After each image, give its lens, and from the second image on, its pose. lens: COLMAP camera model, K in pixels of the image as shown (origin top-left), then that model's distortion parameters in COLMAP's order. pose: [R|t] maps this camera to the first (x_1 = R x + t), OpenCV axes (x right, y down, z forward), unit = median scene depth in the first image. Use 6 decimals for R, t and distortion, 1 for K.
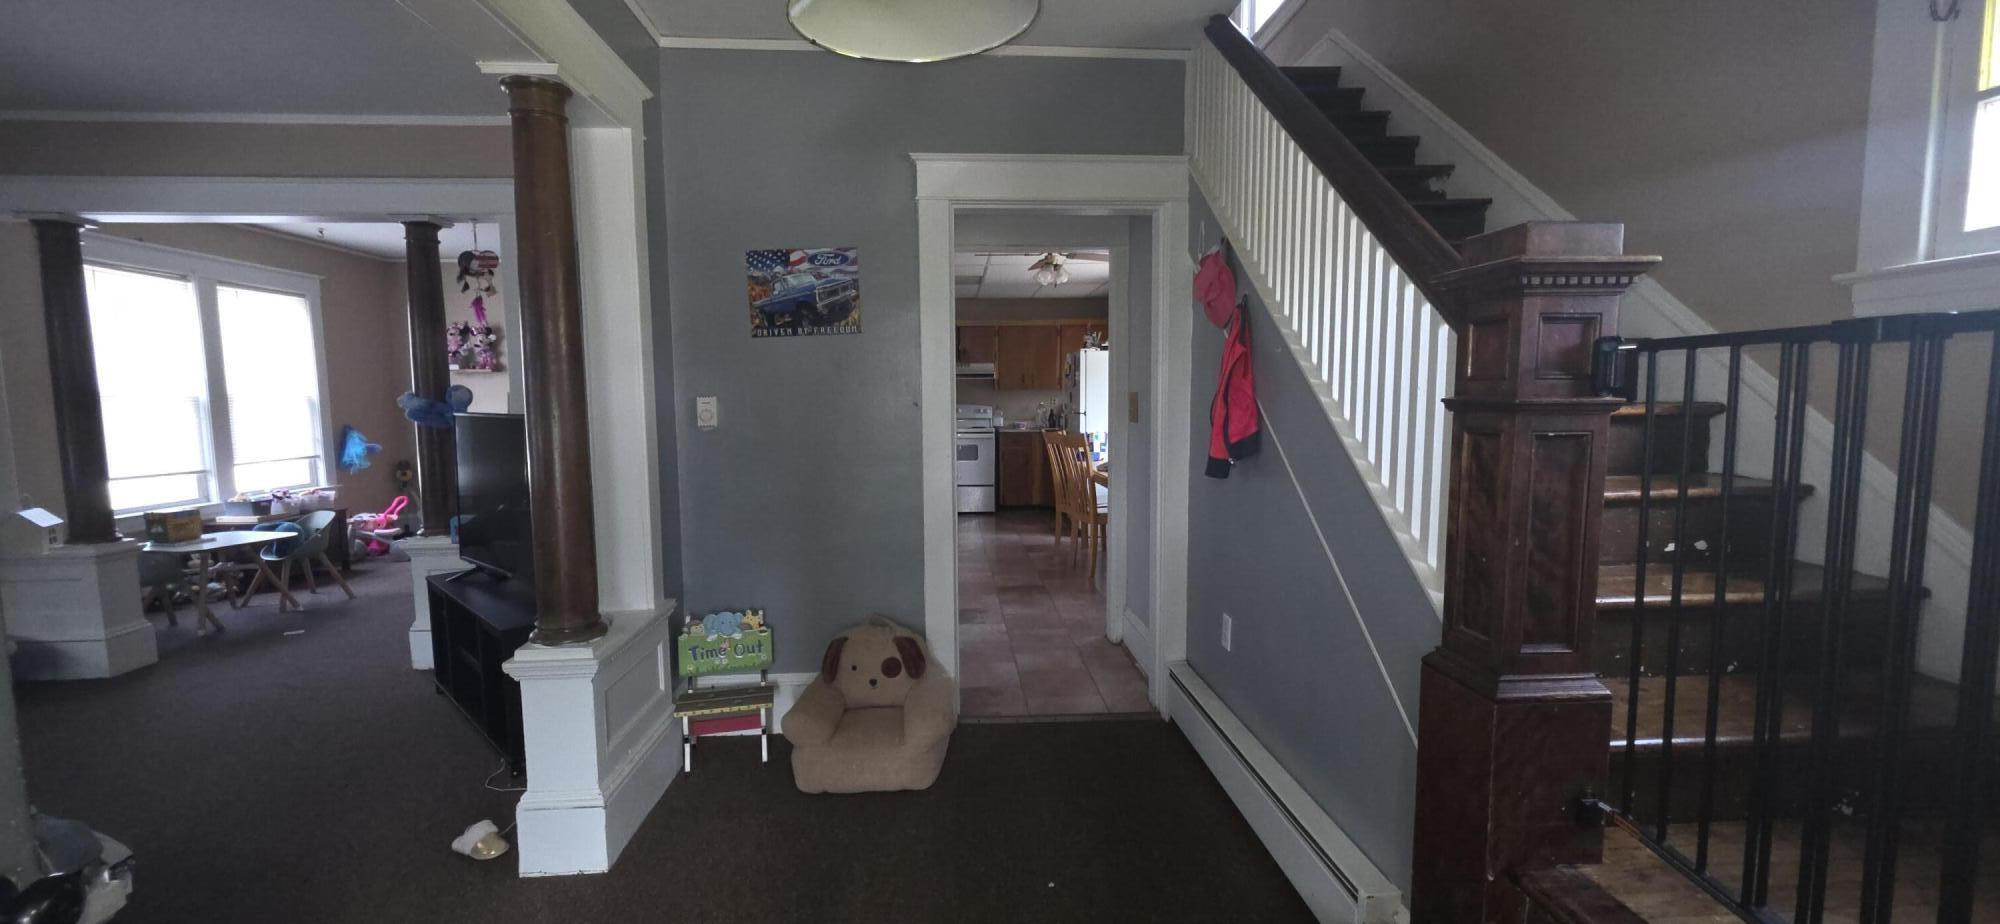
lens RADIAL K [[797.7, 0, 991.7], [0, 797.7, 462.6], [0, 0, 1]] dist [-0.001419, -0.000194]
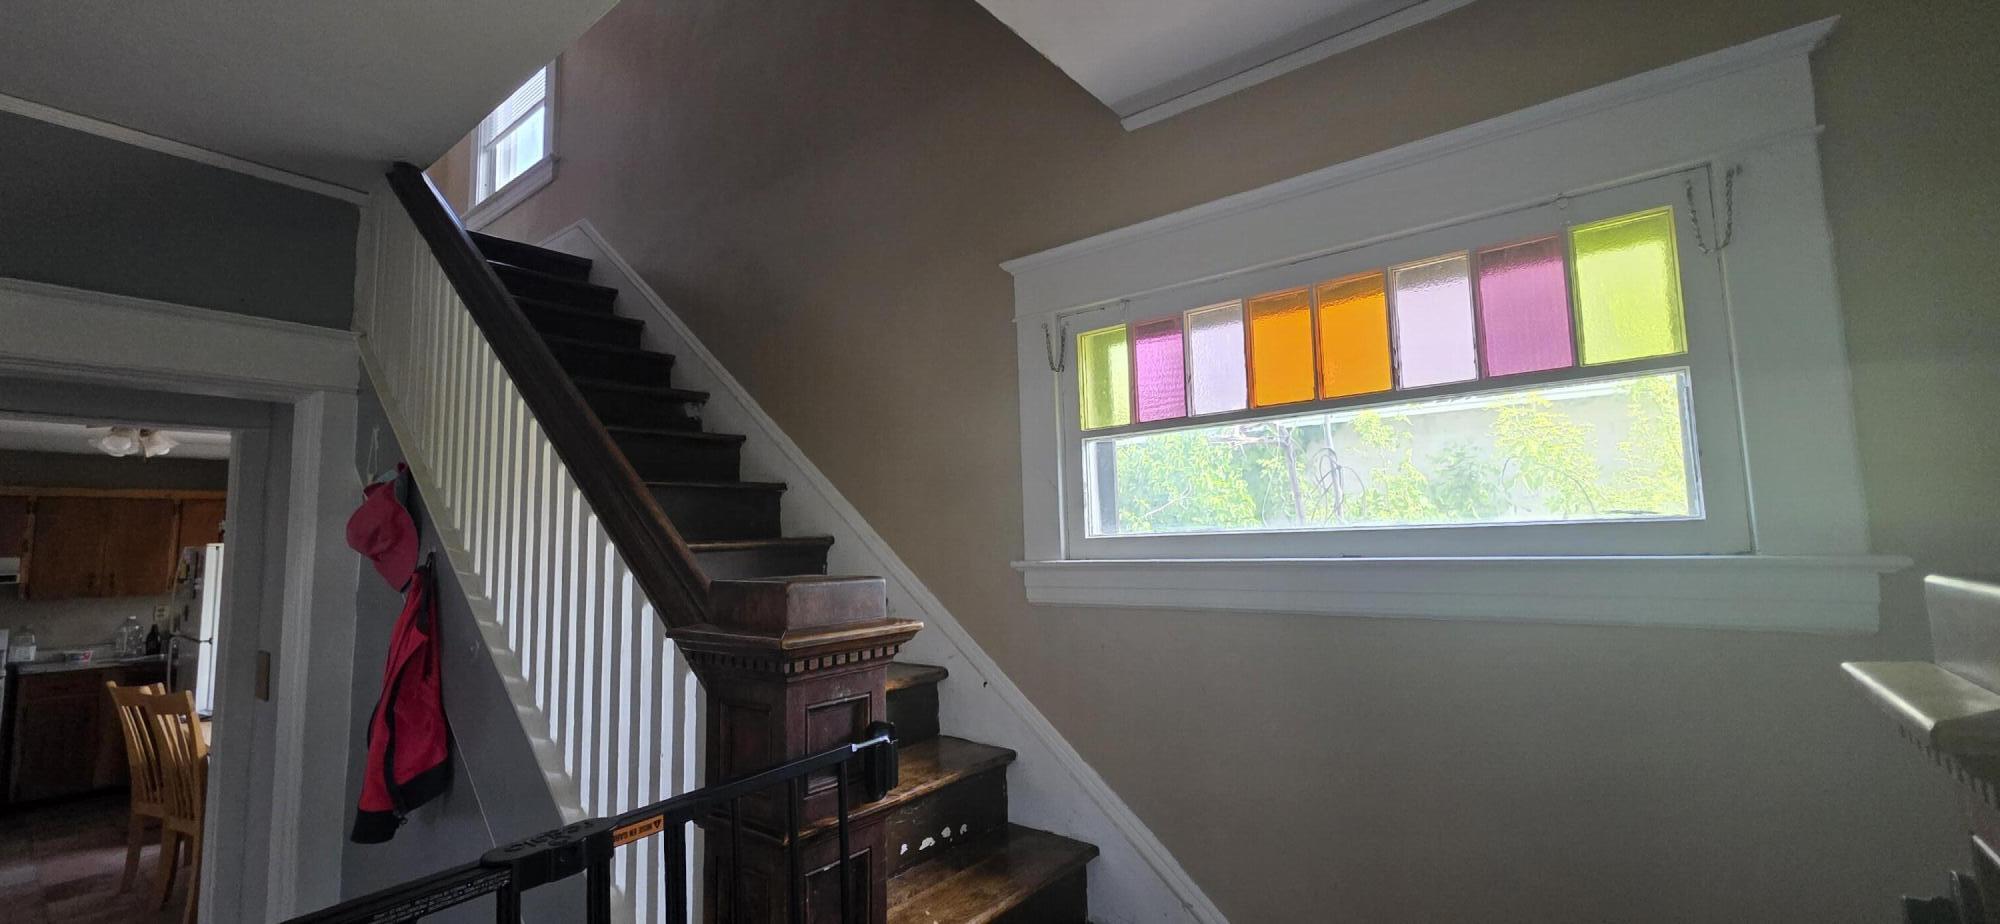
lens RADIAL K [[797.7, 0, 996.5], [0, 797.7, 468.8], [0, 0, 1]] dist [-0.001419, -0.000194]
pose [[0.657321, 0.061487, 0.751099, 0.099869], [0.082124, 0.984886, -0.152496, -0.117983], [-0.749123, 0.161922, 0.642336, 0.151929]]
